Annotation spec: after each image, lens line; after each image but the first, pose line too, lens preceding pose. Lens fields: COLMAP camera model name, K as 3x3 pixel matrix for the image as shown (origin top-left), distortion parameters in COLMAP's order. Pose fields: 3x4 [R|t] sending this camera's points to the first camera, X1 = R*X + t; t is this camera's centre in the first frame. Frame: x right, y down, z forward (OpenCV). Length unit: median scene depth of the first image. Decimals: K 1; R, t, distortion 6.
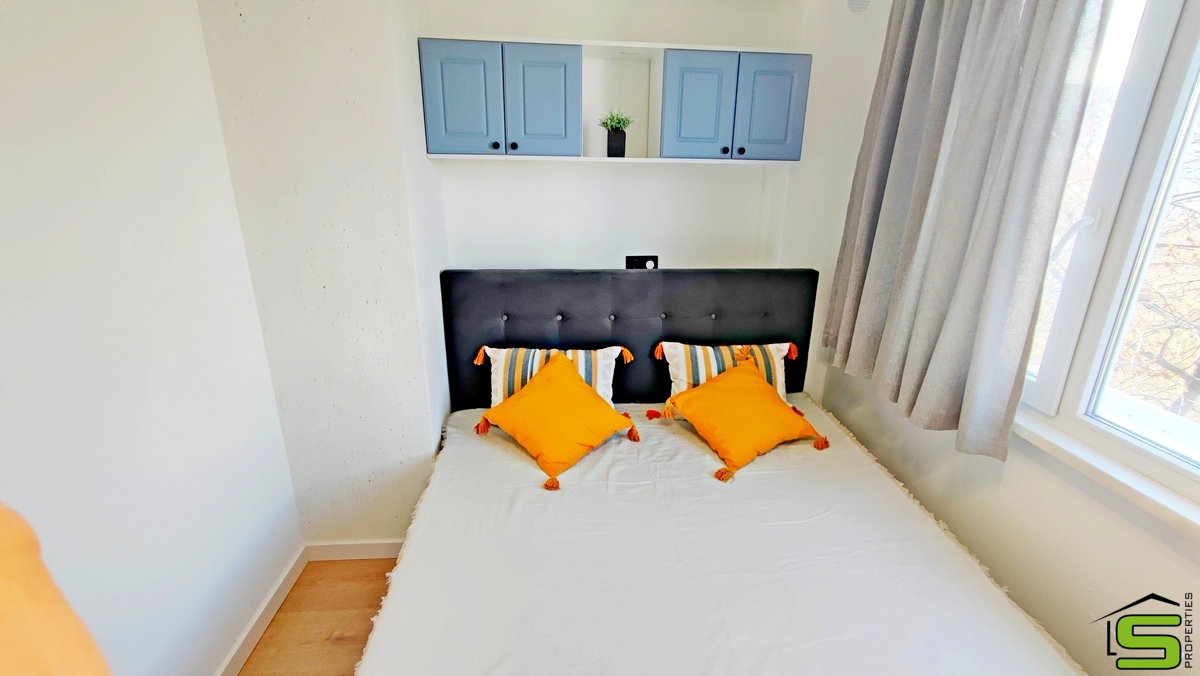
lens RADIAL K [[539.7, 0, 602.8], [0, 539.7, 331.4], [0, 0, 1]] dist [-0.013669, 0.001526]
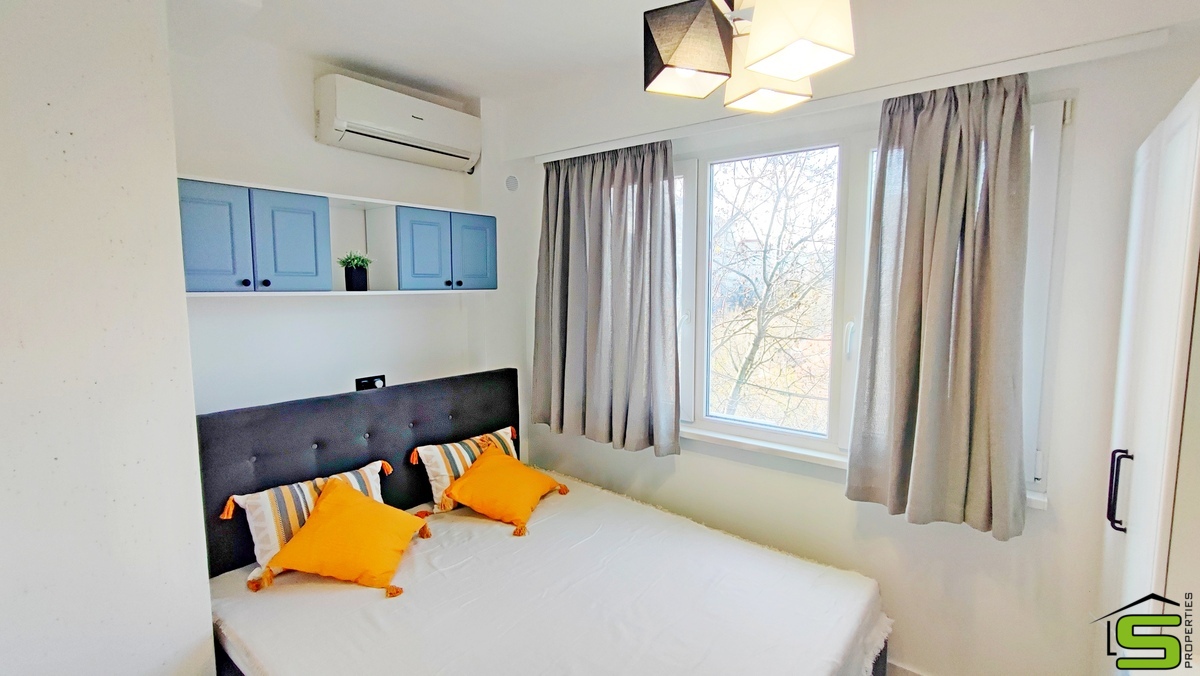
lens RADIAL K [[539.7, 0, 595.4], [0, 539.7, 341.2], [0, 0, 1]] dist [-0.013669, 0.001526]
pose [[0.723883, -0.089655, 0.684072, -0.384629], [0.223036, 0.968690, -0.109059, 0.010534], [-0.652876, 0.231519, 0.721215, -0.102871]]
